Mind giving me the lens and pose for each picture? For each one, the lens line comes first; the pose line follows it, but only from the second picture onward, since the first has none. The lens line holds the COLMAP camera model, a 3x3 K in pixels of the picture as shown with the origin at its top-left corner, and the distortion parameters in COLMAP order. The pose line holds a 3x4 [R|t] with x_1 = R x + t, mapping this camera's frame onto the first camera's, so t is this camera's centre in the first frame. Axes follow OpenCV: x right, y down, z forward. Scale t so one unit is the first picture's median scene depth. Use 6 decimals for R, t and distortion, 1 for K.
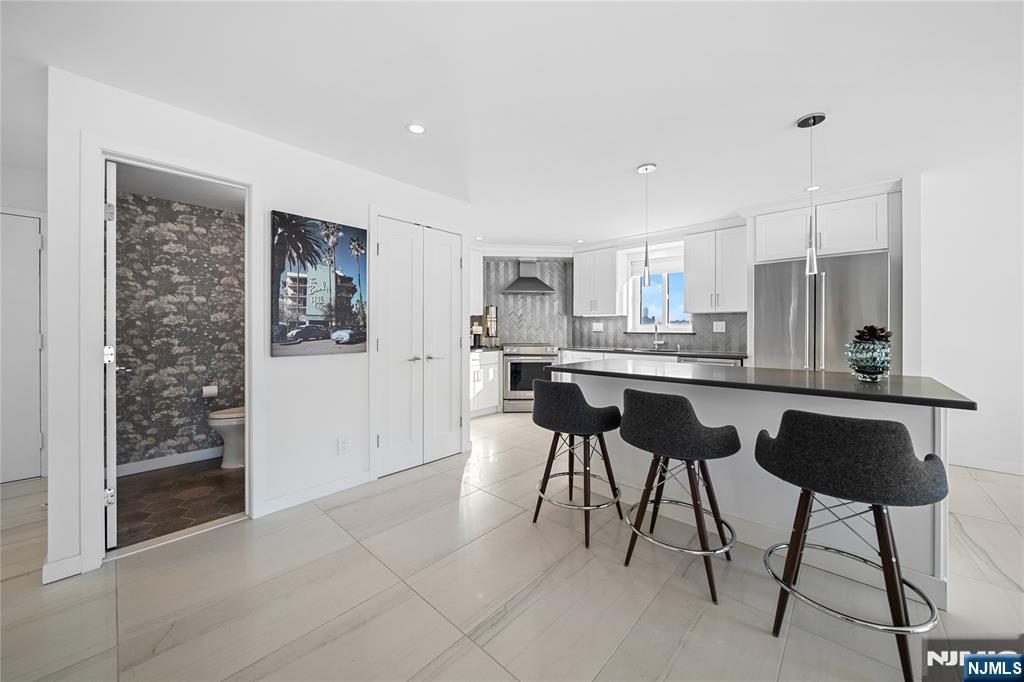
lens RADIAL K [[372.7, 0, 513.2], [0, 372.7, 329.9], [0, 0, 1]] dist [0.001132, -0.000330]
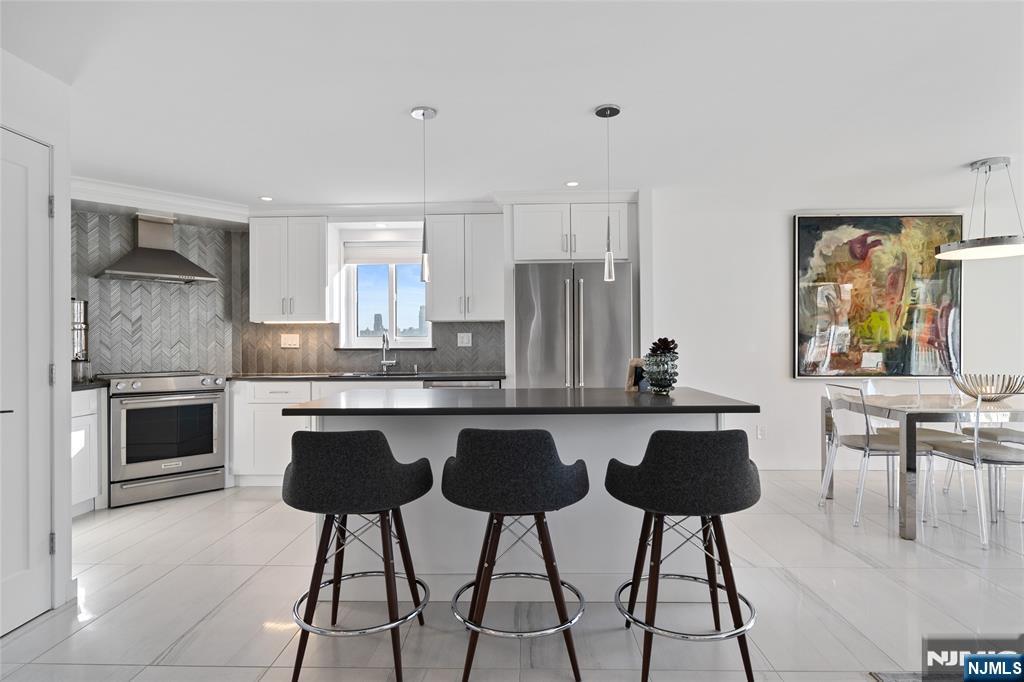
lens RADIAL K [[559.1, 0, 511.6], [0, 559.1, 339.1], [0, 0, 1]] dist [-0.000578, -0.003984]
pose [[0.753469, -0.002085, 0.657480, -0.185177], [0.009364, 0.999928, -0.007560, 0.000020], [-0.657417, 0.011853, 0.753434, 0.093332]]
